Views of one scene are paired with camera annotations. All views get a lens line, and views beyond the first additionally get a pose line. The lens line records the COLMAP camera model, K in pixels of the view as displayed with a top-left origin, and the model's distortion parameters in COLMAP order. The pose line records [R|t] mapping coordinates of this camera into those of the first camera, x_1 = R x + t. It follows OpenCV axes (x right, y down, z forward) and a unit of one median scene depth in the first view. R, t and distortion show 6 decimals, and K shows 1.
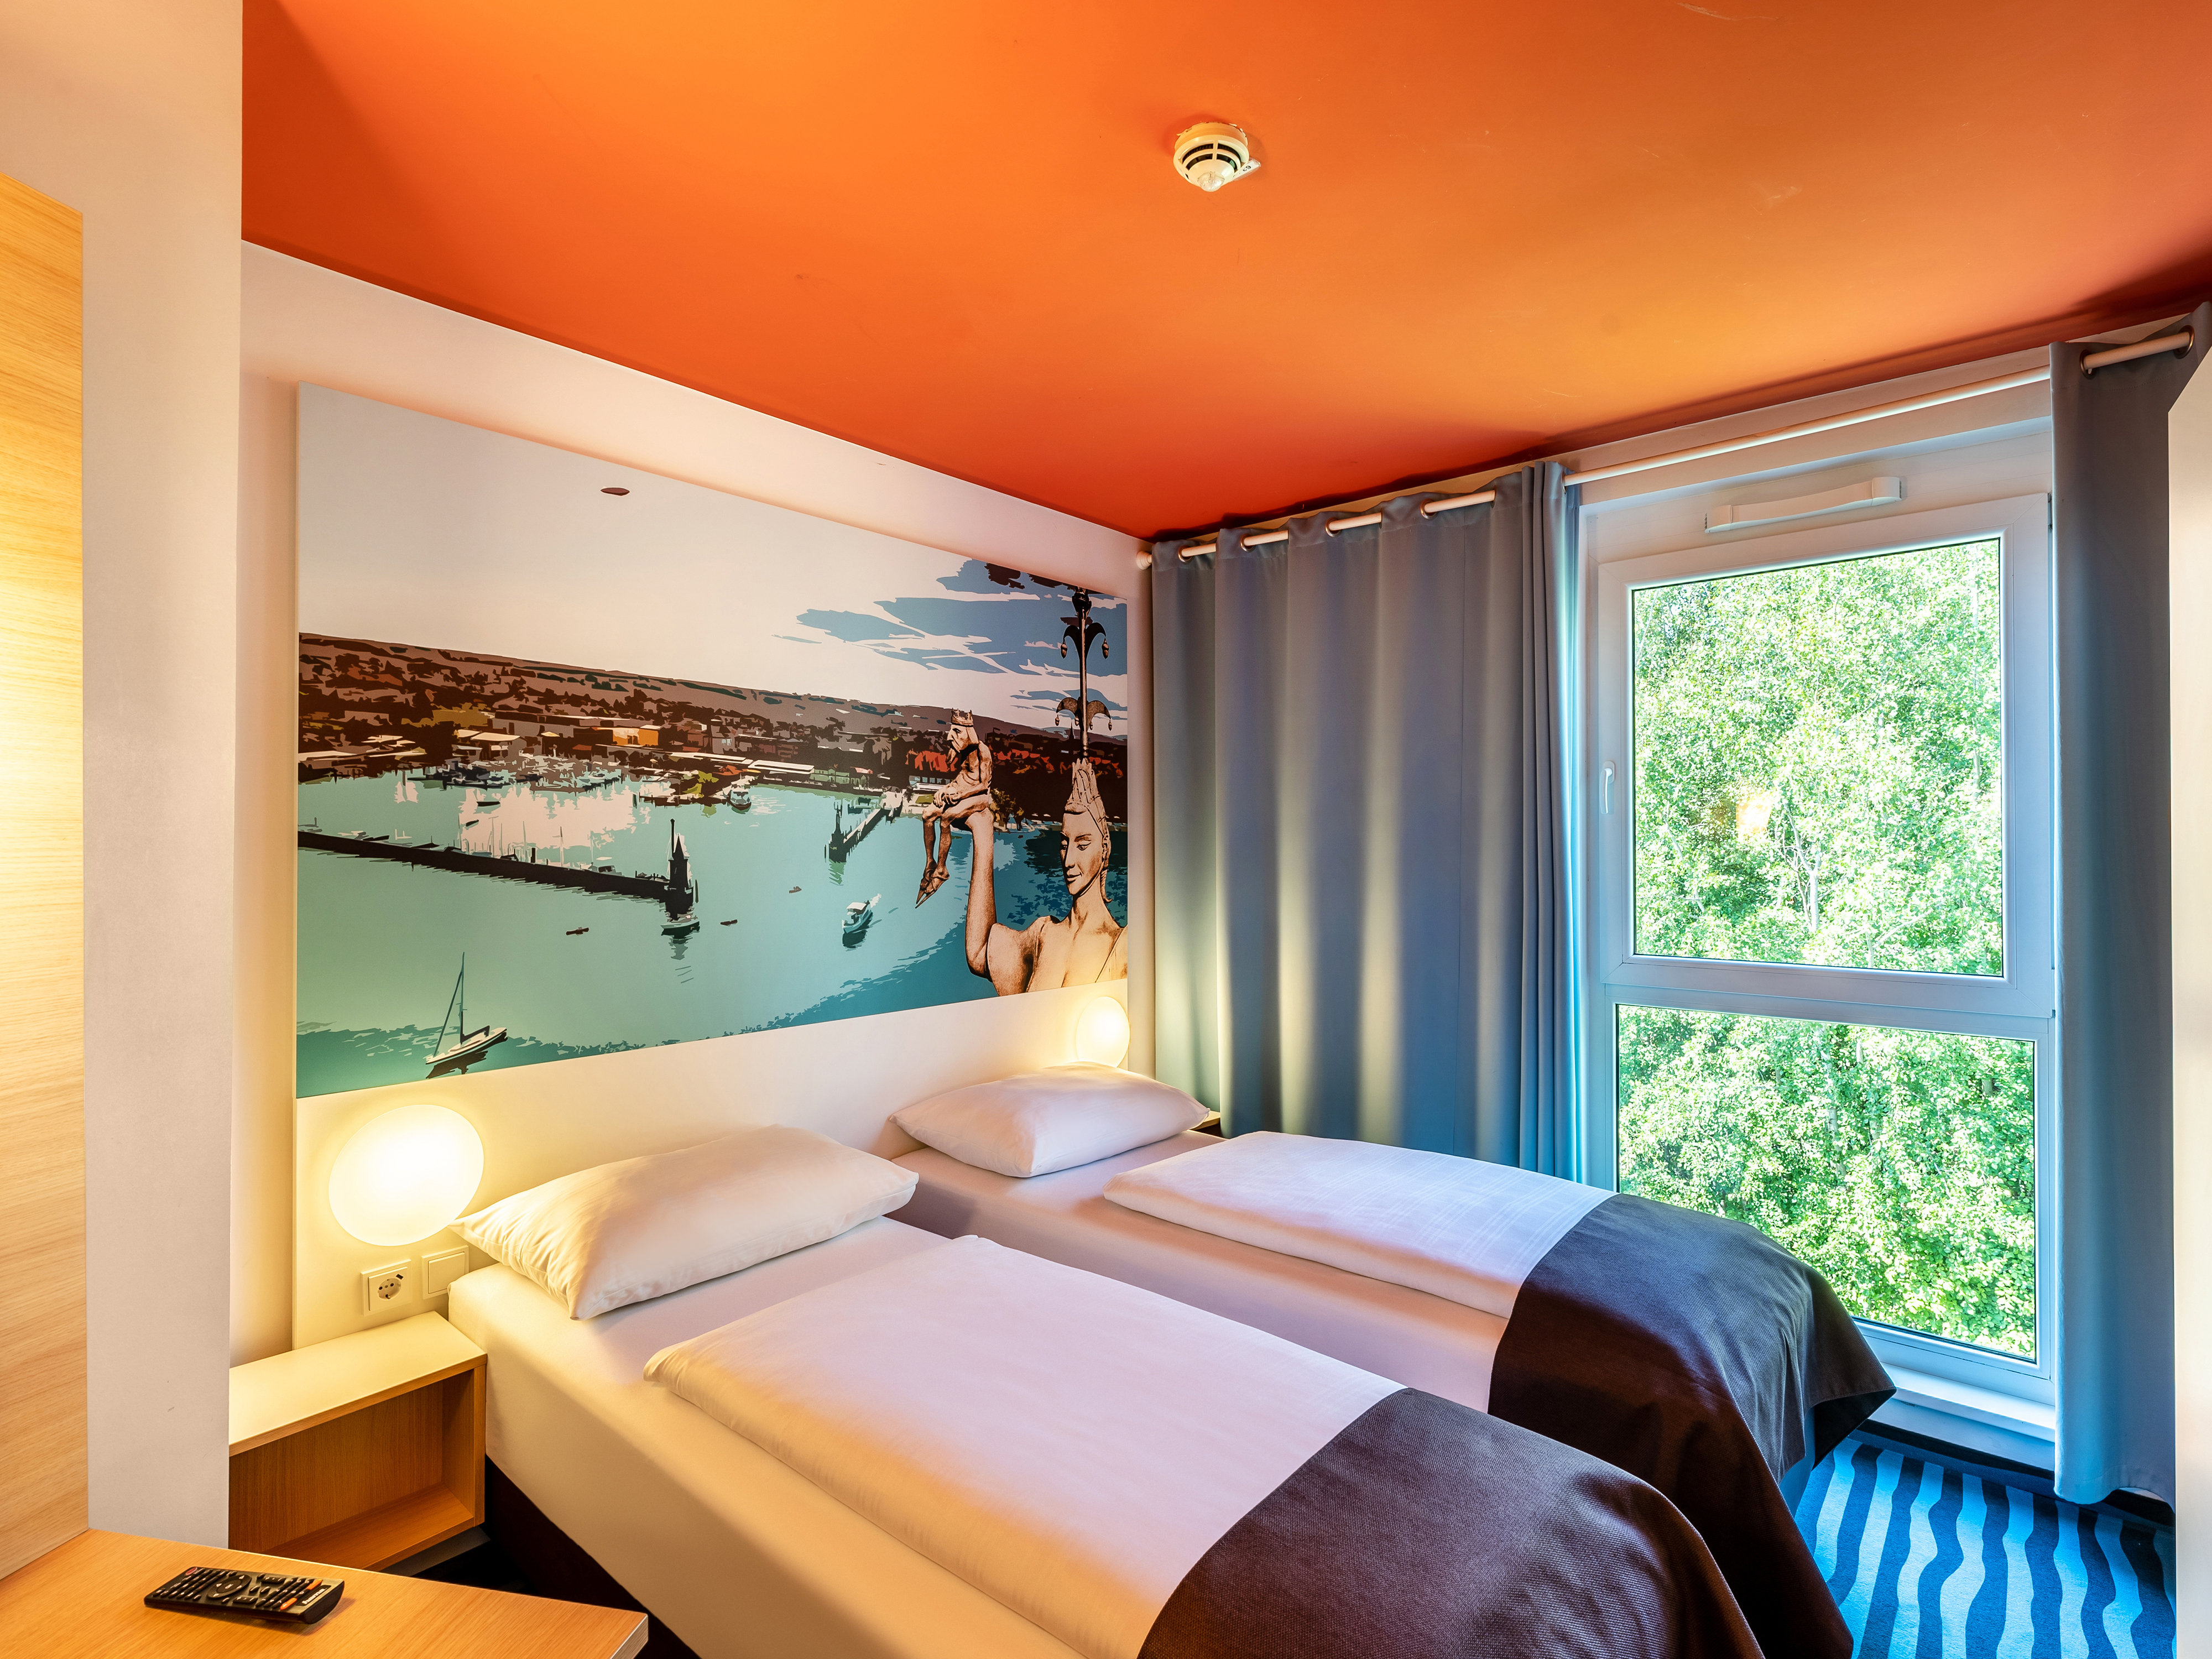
lens RADIAL K [[1082.4, 0, 1089.7], [0, 1082.4, 836.0], [0, 0, 1]] dist [0.005943, -0.000243]
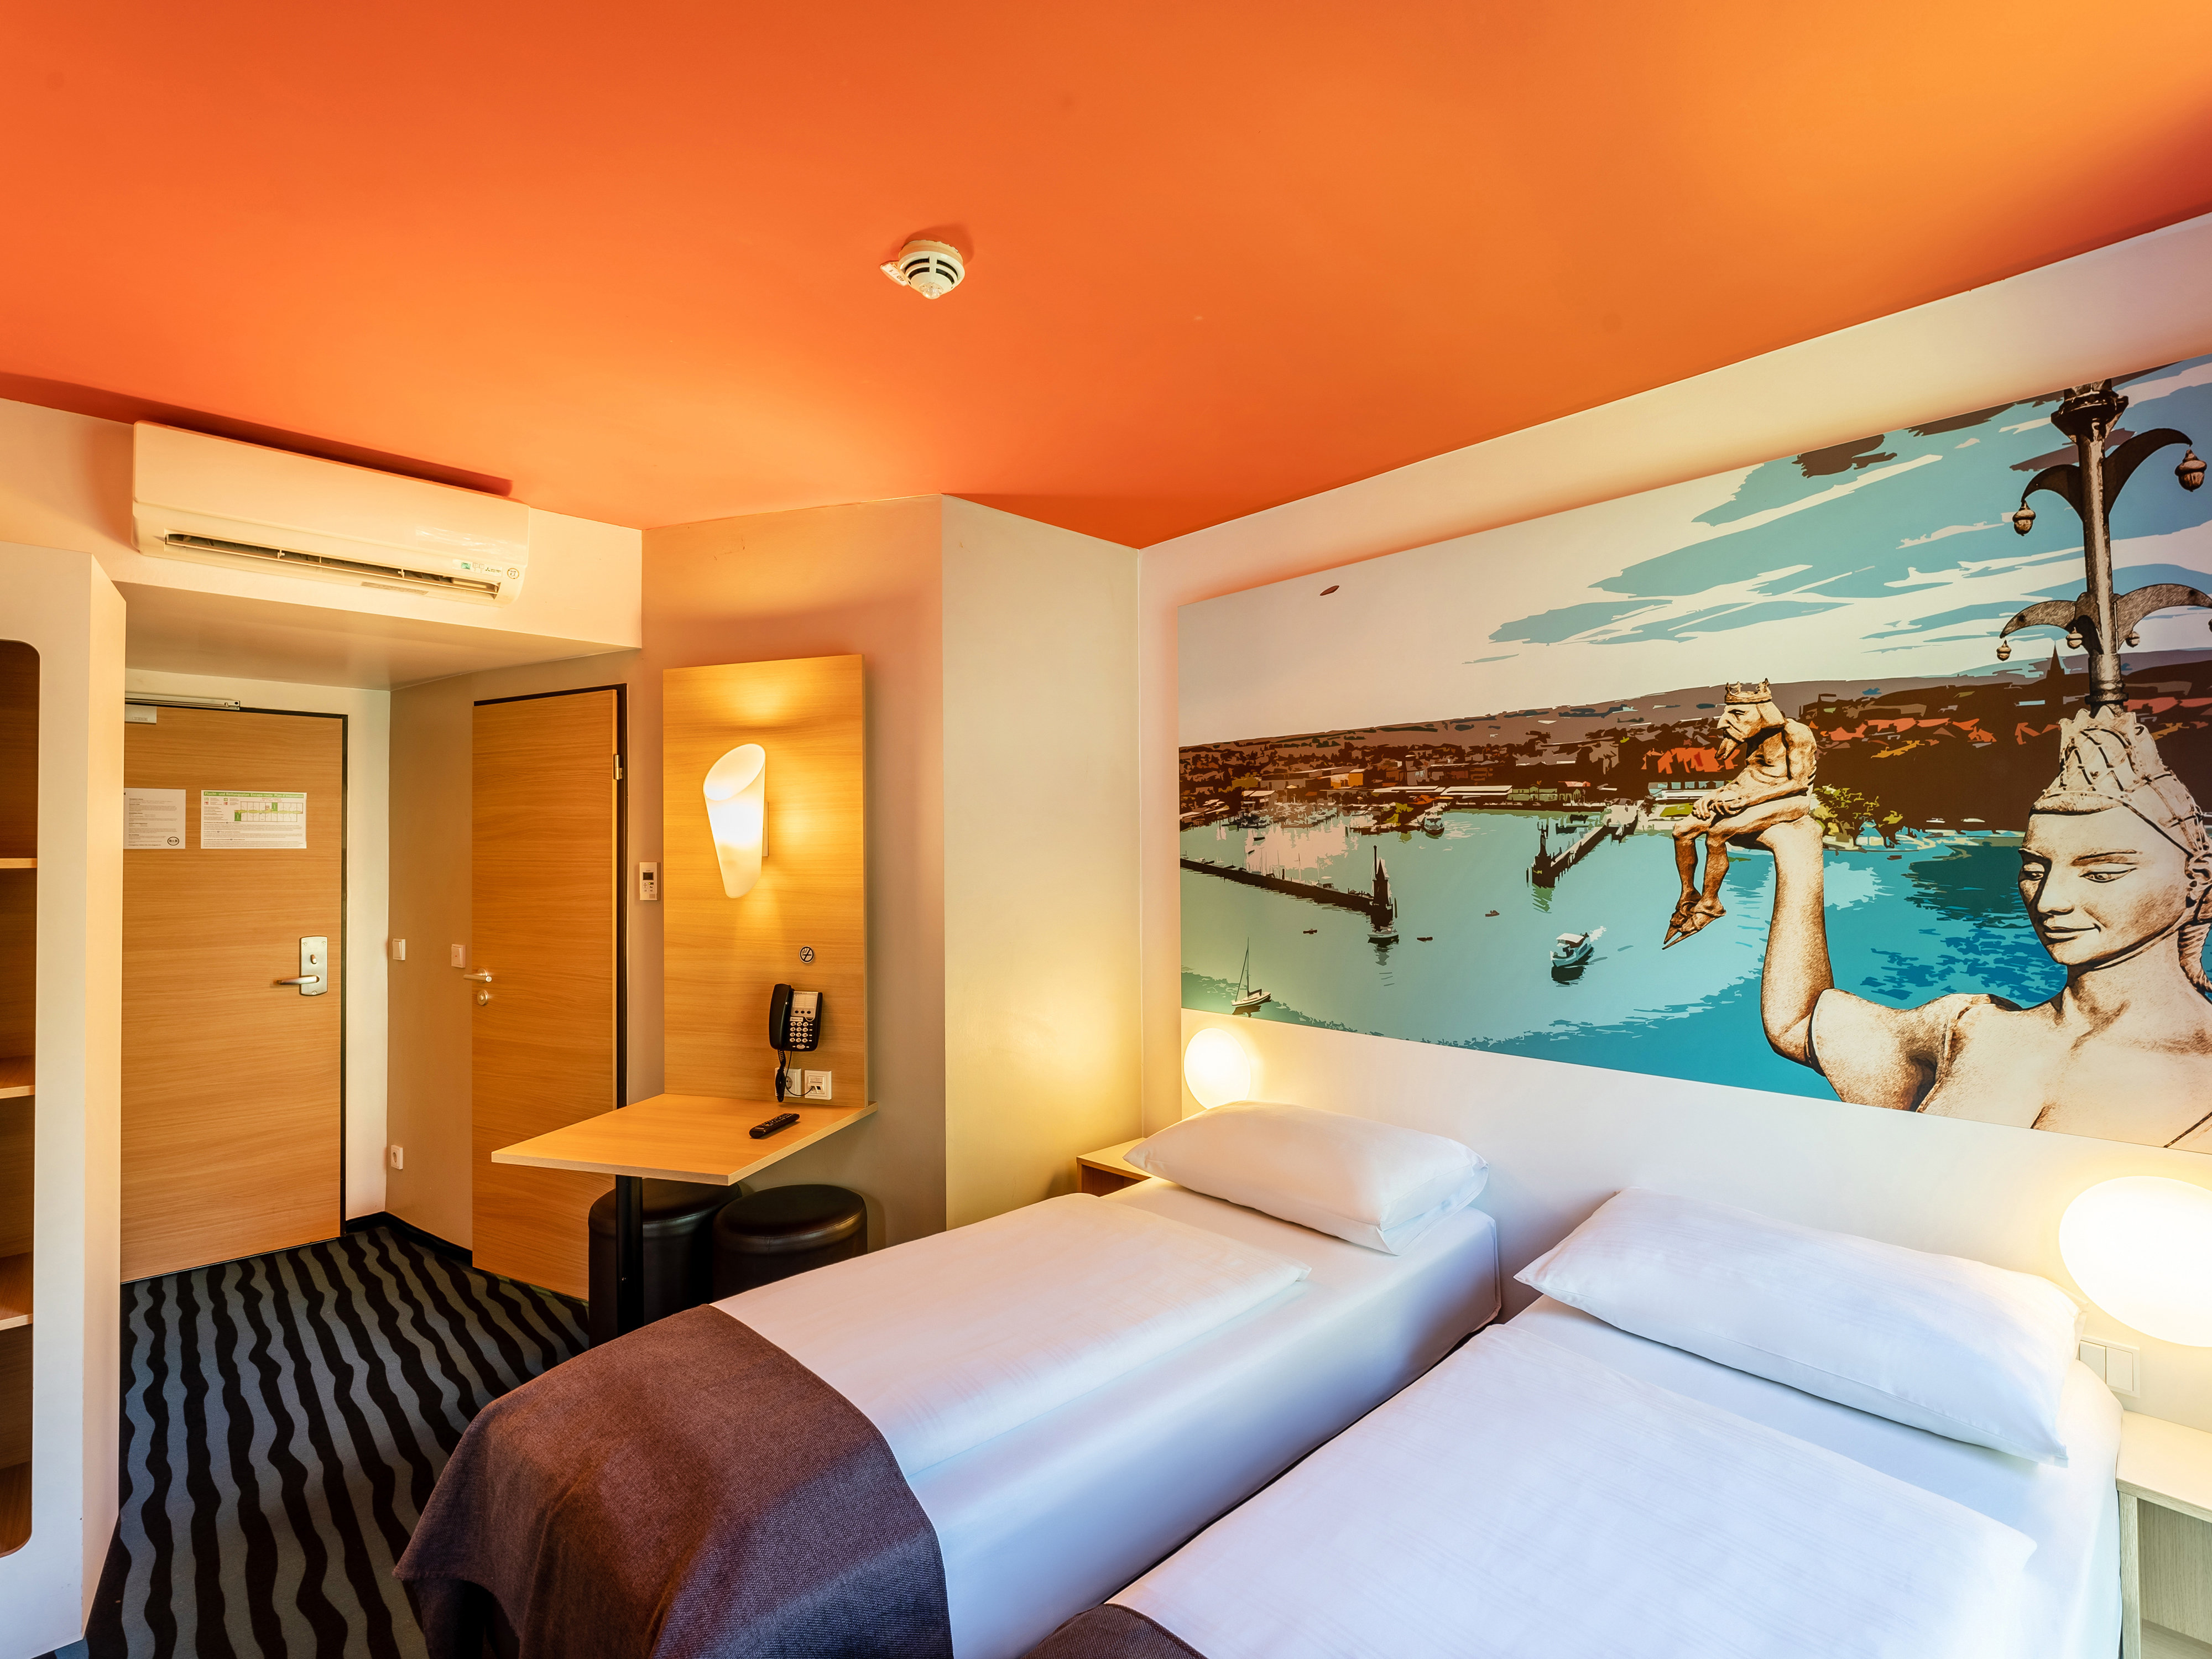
lens RADIAL K [[1031.1, 0, 1081.2], [0, 1031.1, 837.6], [0, 0, 1]] dist [0.004781, -0.000902]
pose [[-0.102643, -0.013601, -0.994625, 0.646662], [0.015588, 0.999762, -0.015280, -0.010235], [0.994596, -0.017073, -0.102406, 0.670823]]
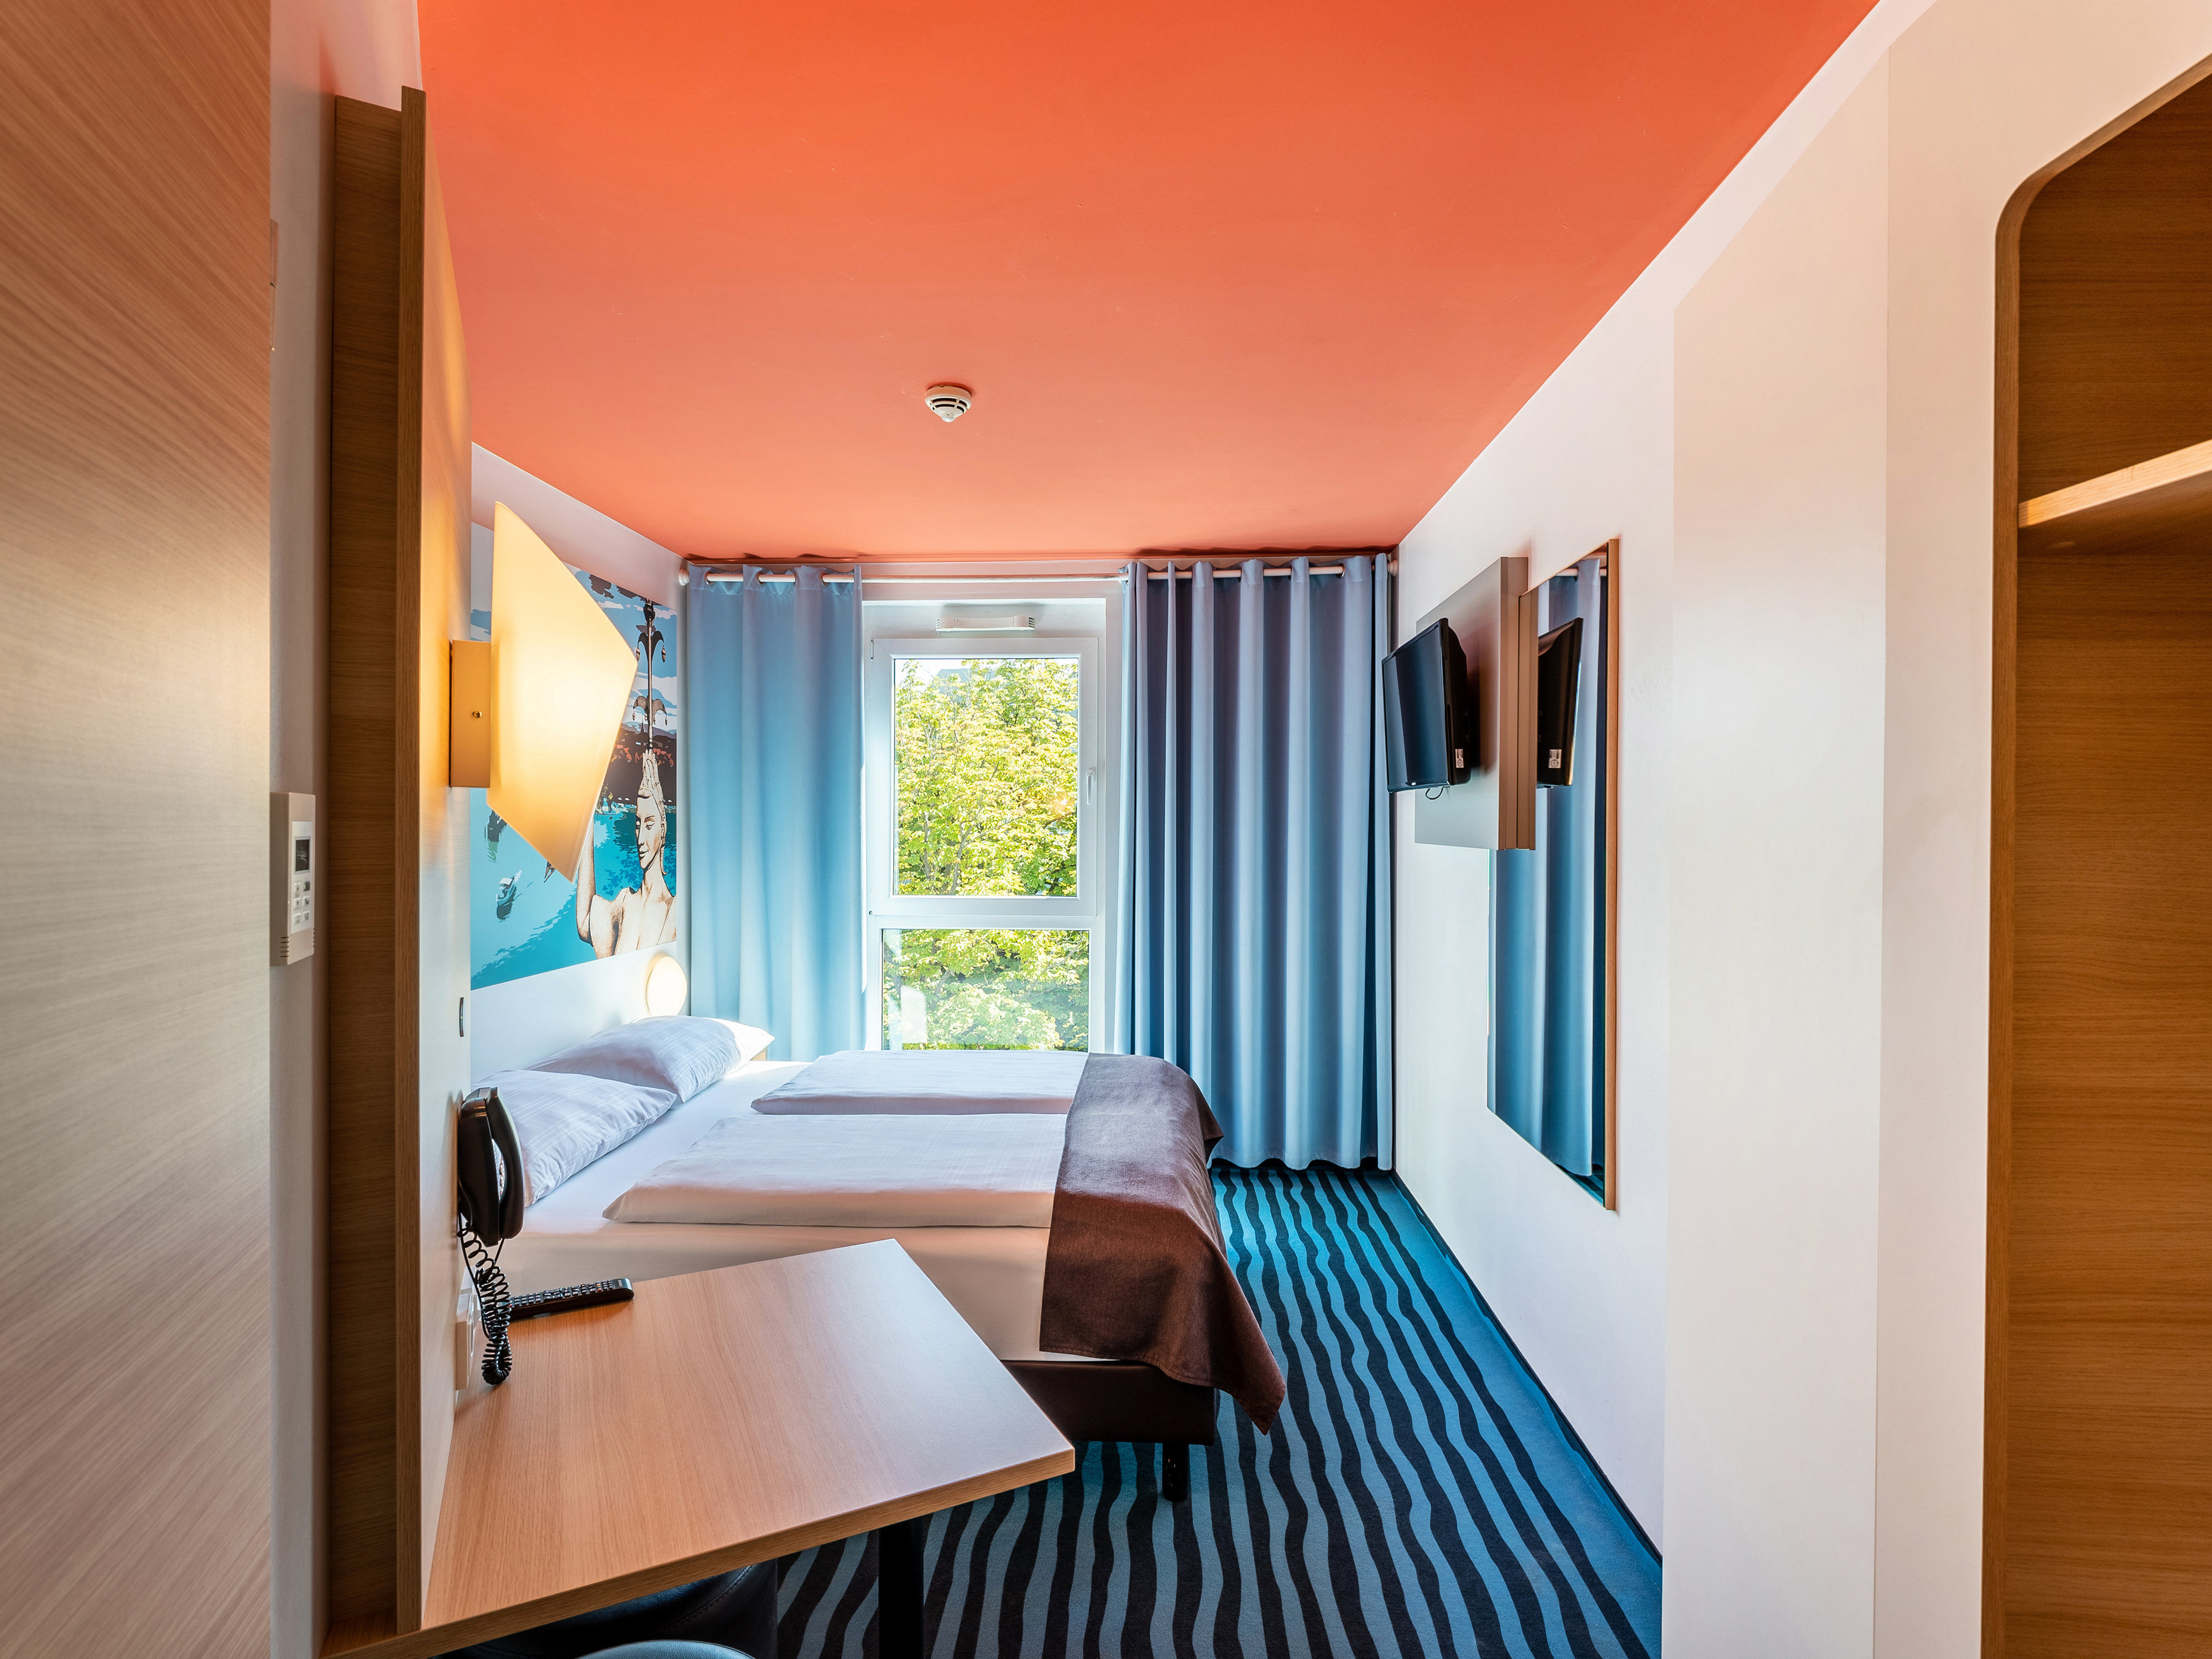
lens RADIAL K [[1082.4, 0, 1113.4], [0, 1082.4, 839.9], [0, 0, 1]] dist [0.005943, -0.000243]
pose [[0.770574, -0.004525, 0.637334, -0.428649], [-0.010480, 0.999750, 0.019769, -0.004889], [-0.637264, -0.021913, 0.770334, -0.232817]]
